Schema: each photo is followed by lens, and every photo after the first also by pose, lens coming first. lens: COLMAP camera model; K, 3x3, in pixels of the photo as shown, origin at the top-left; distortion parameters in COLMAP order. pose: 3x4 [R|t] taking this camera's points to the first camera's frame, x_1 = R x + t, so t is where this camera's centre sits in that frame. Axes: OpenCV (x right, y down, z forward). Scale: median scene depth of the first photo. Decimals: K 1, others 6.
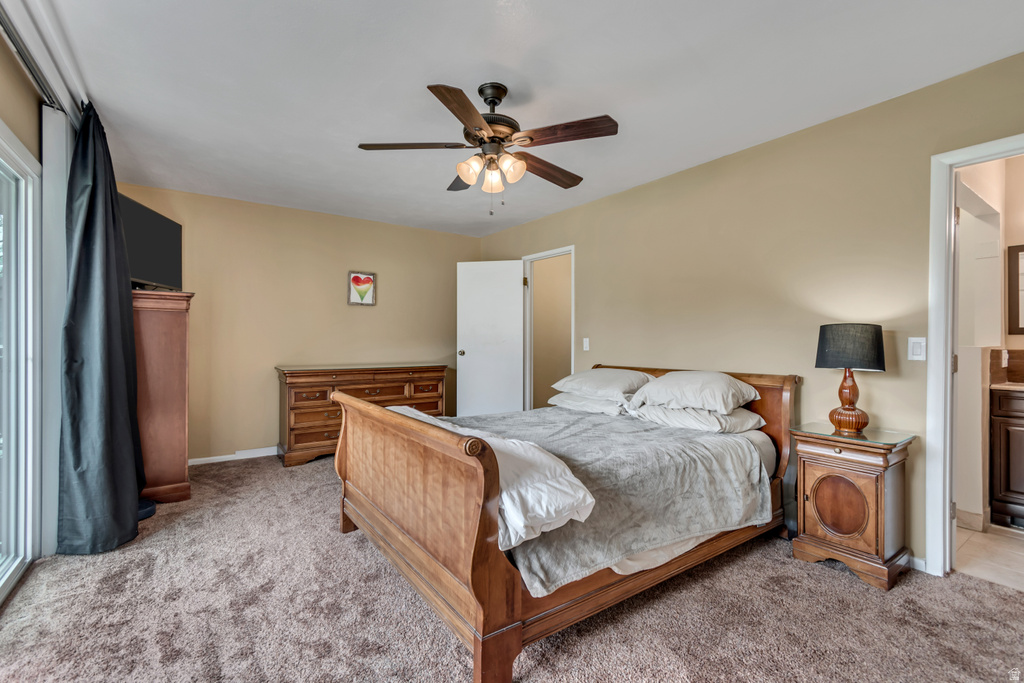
lens RADIAL K [[461.7, 0, 512.4], [0, 461.7, 340.1], [0, 0, 1]] dist [0.000963, 0.000104]
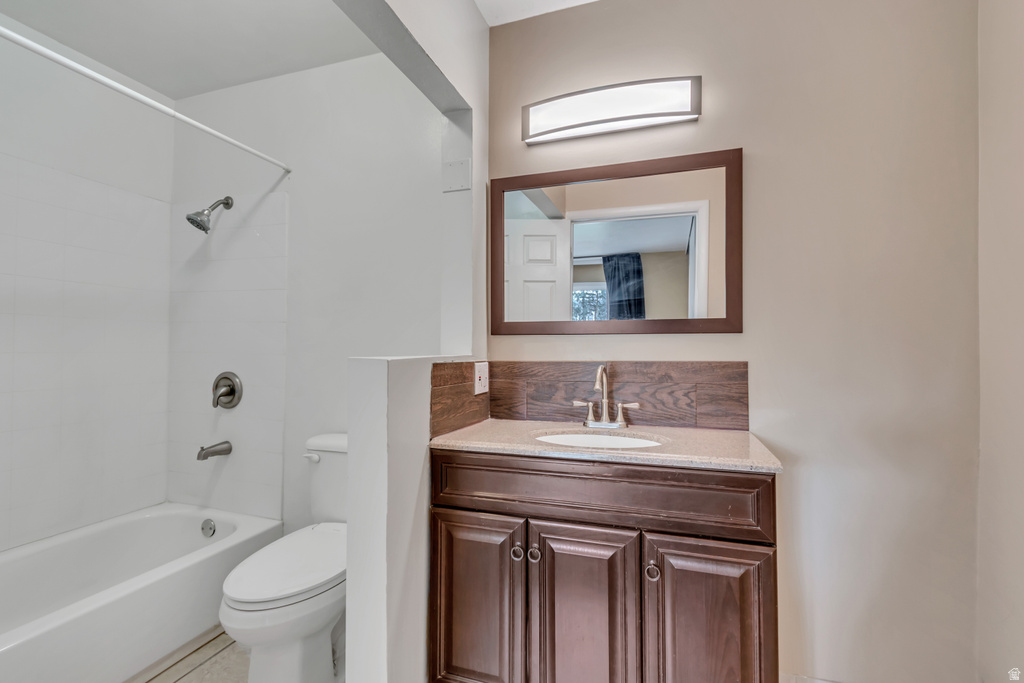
lens RADIAL K [[461.7, 0, 512.8], [0, 461.7, 343.1], [0, 0, 1]] dist [0.000963, 0.000104]
pose [[0.800933, 0.006038, 0.598724, 0.765047], [-0.004119, 0.999981, -0.004574, 0.001025], [-0.598740, 0.001197, 0.800943, 0.536270]]
